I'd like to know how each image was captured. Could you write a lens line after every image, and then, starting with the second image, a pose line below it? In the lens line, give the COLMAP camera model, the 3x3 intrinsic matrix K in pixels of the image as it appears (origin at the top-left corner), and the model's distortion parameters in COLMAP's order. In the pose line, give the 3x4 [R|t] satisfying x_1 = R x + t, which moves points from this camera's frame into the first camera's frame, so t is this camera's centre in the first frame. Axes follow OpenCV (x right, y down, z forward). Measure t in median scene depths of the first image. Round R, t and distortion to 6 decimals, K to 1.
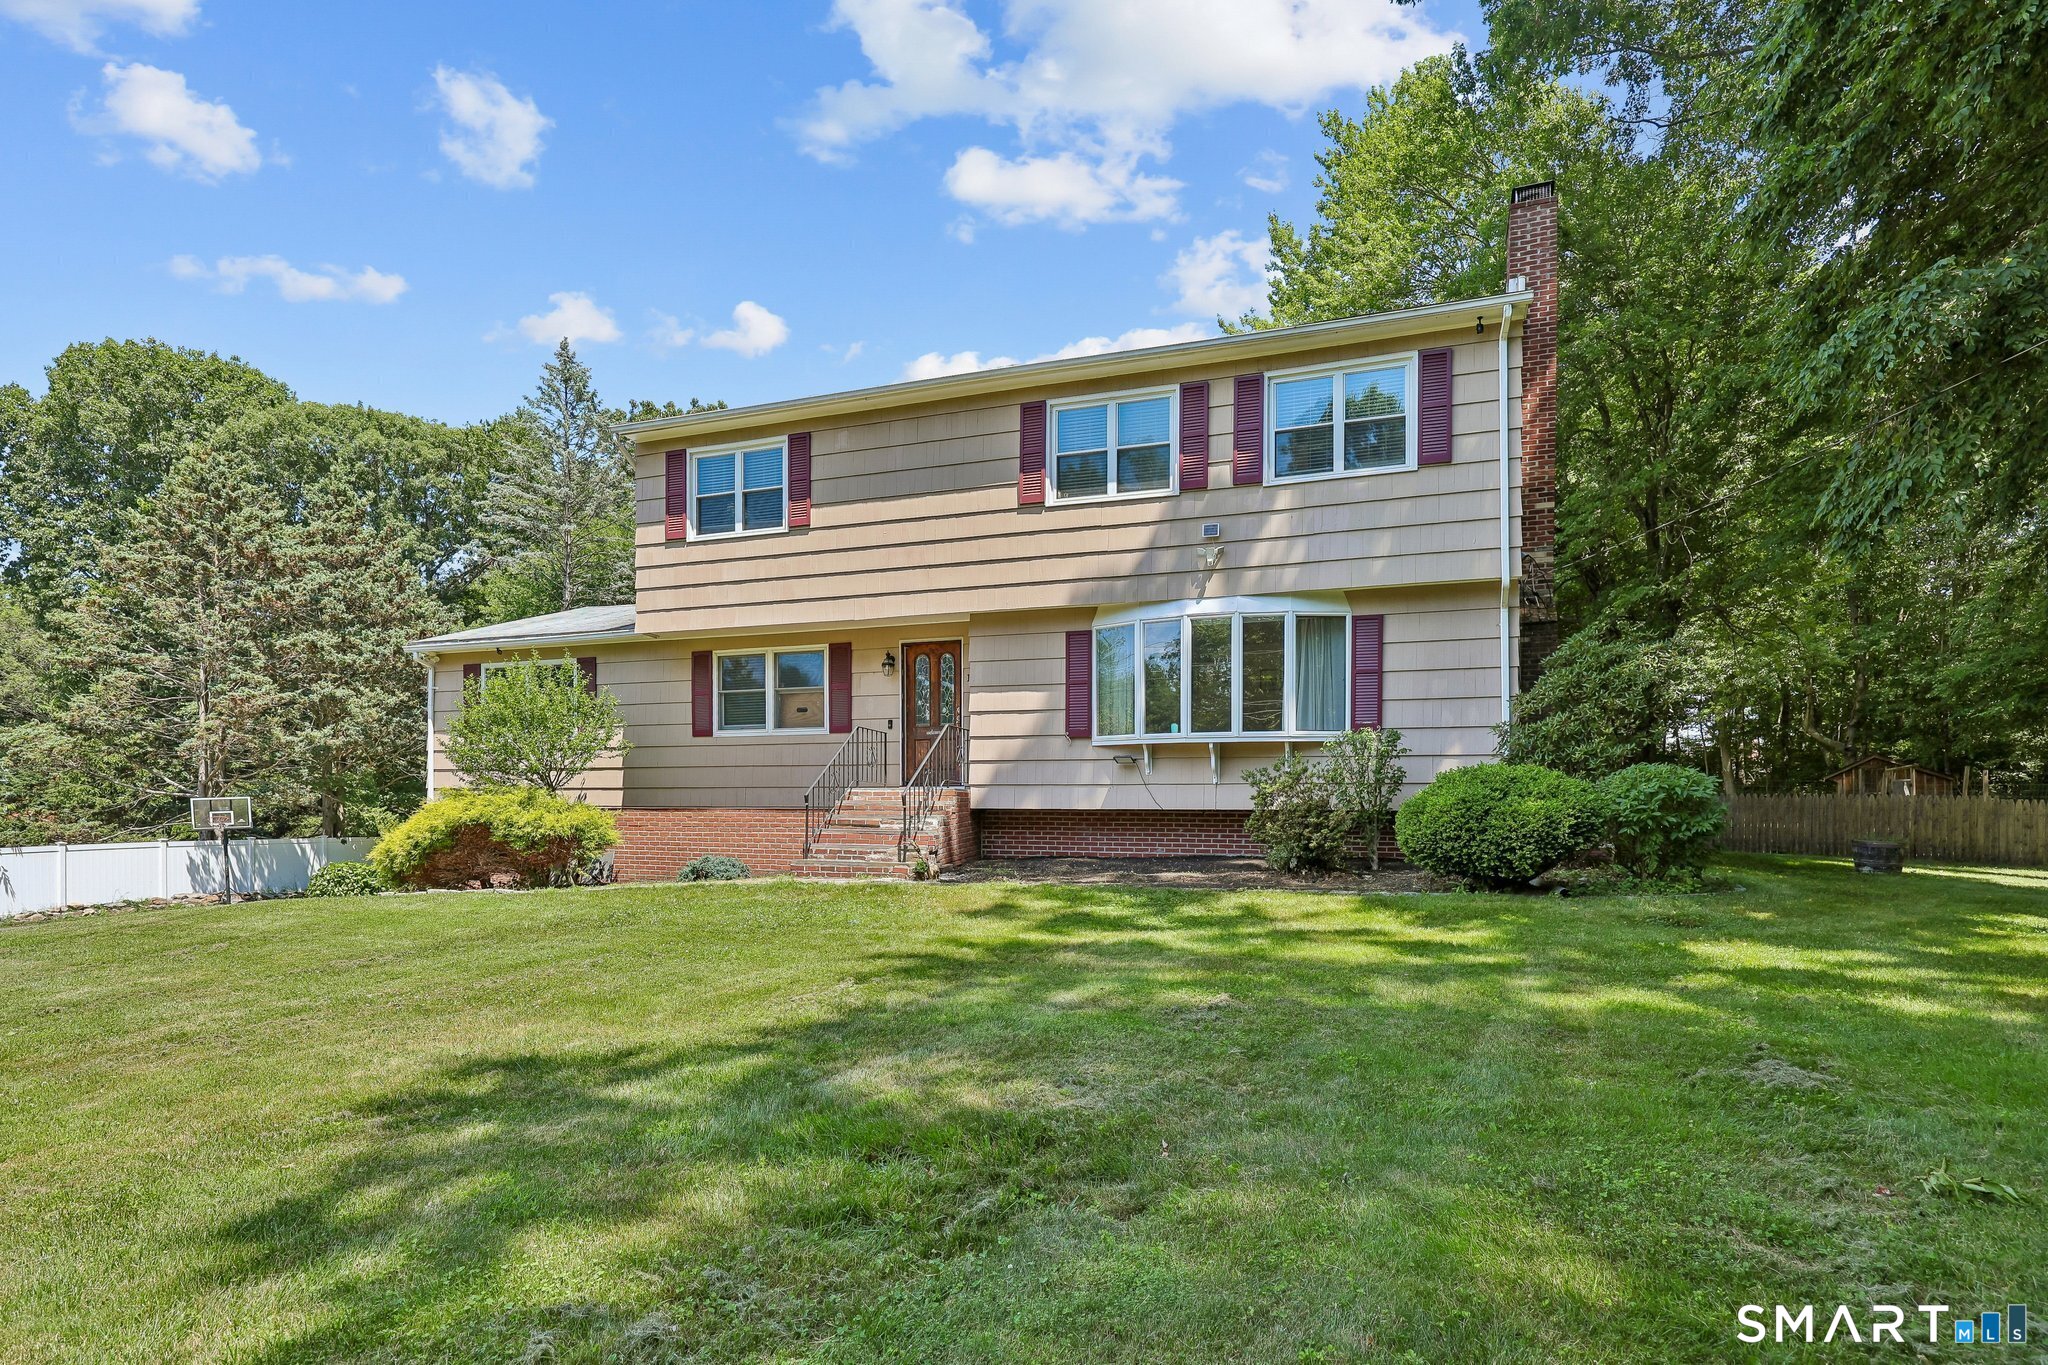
lens RADIAL K [[1059.1, 0, 1024.4], [0, 1059.1, 682.9], [0, 0, 1]] dist [-0.003315, 0.000148]
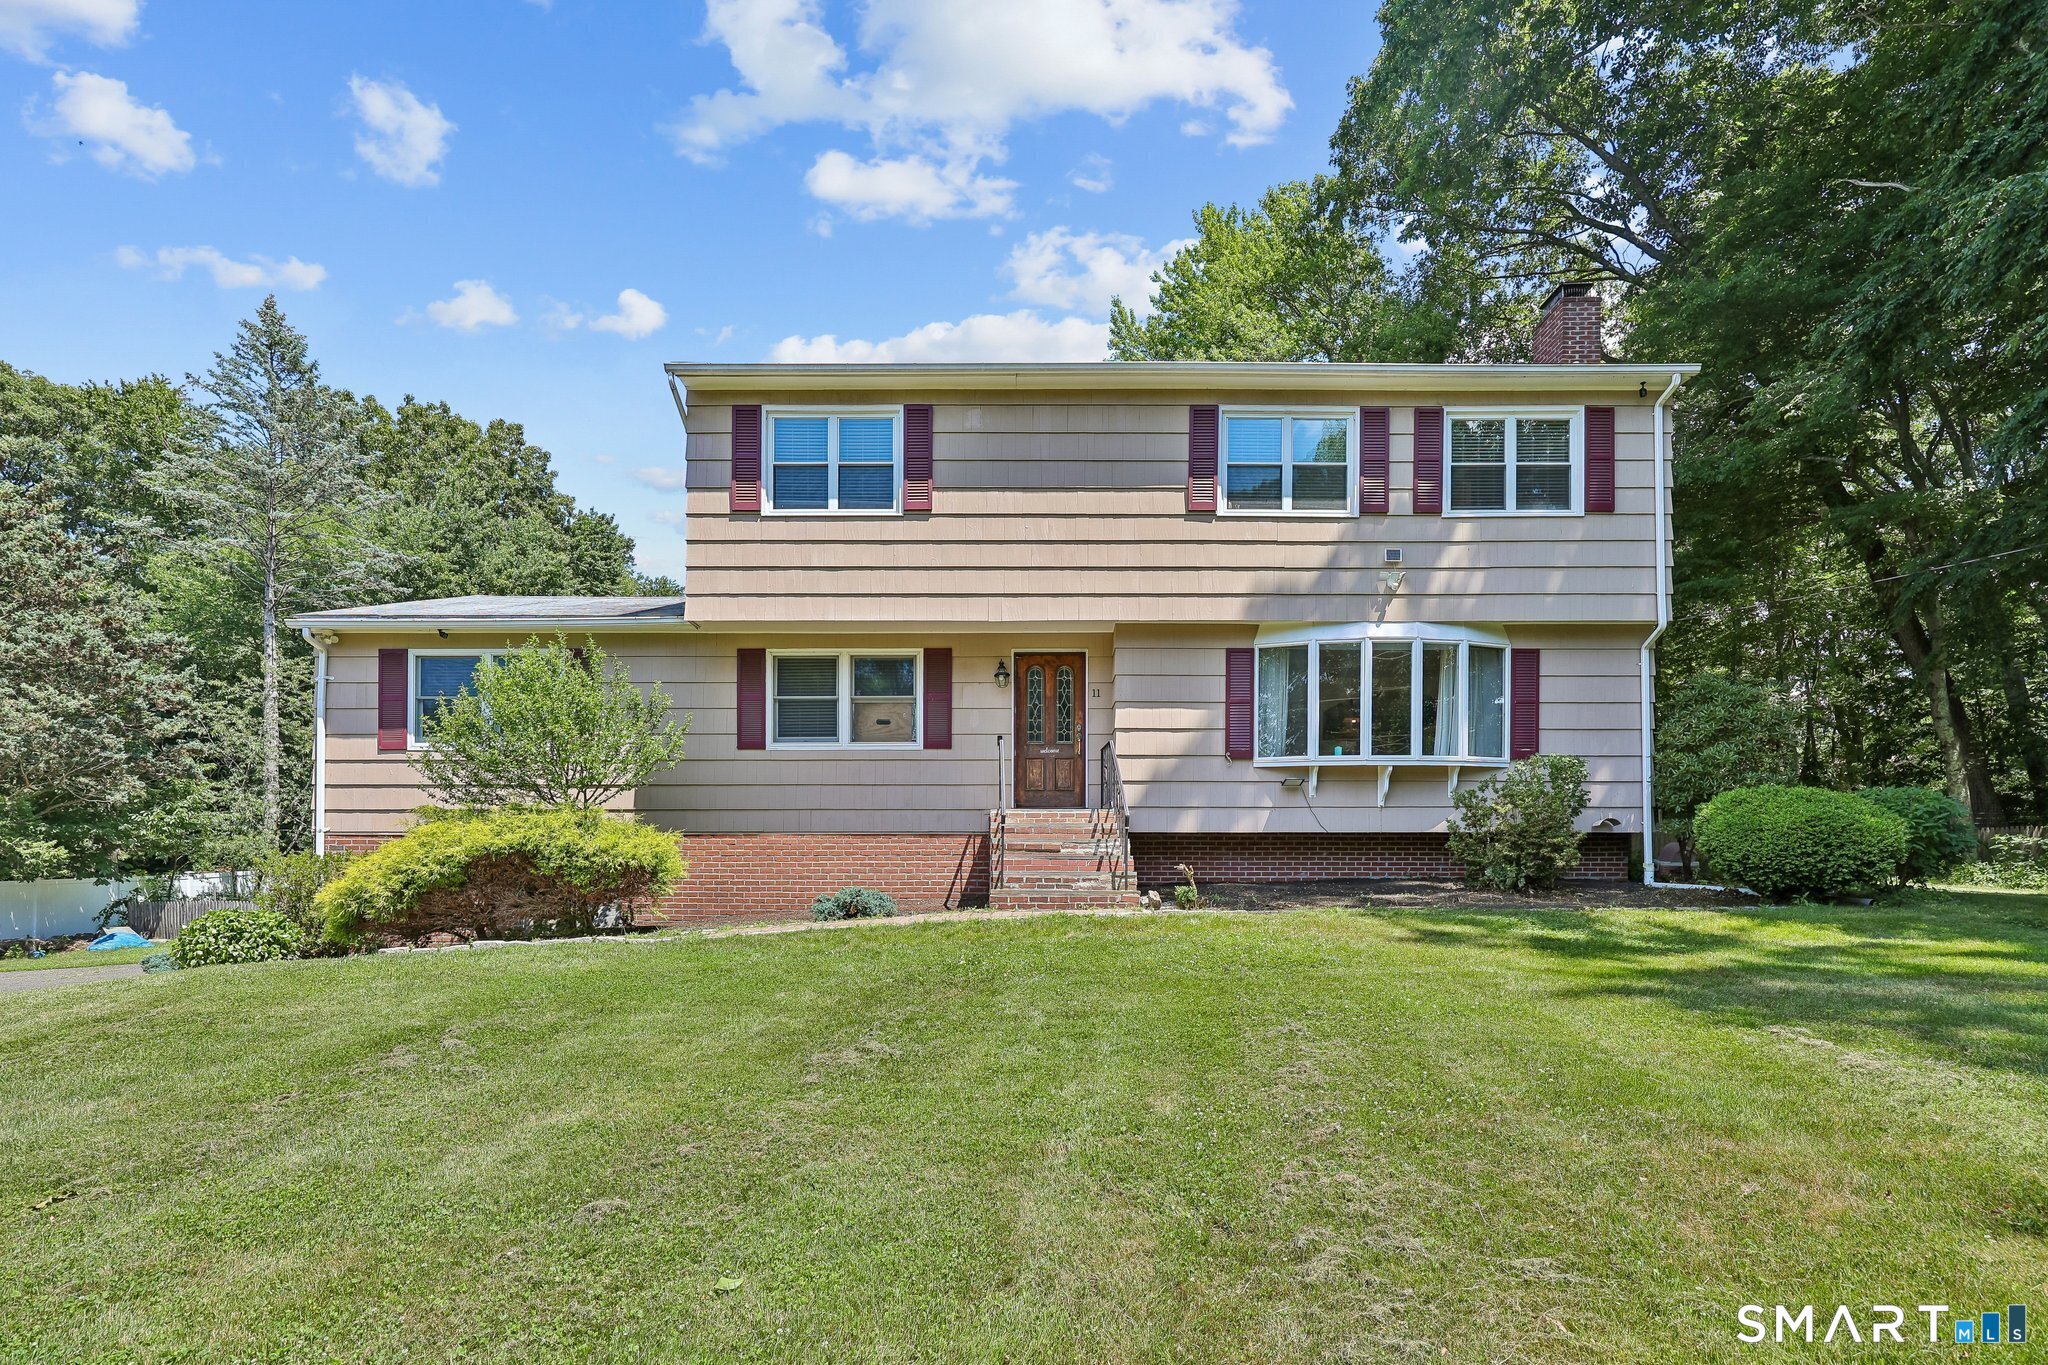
lens RADIAL K [[950.2, 0, 1023.8], [0, 950.2, 735.9], [0, 0, 1]] dist [-0.001082, -0.000826]
pose [[0.939124, 0.036213, 0.341664, -0.425285], [-0.037173, 0.999302, -0.003739, 0.041074], [-0.341561, -0.009189, 0.939815, 0.250744]]
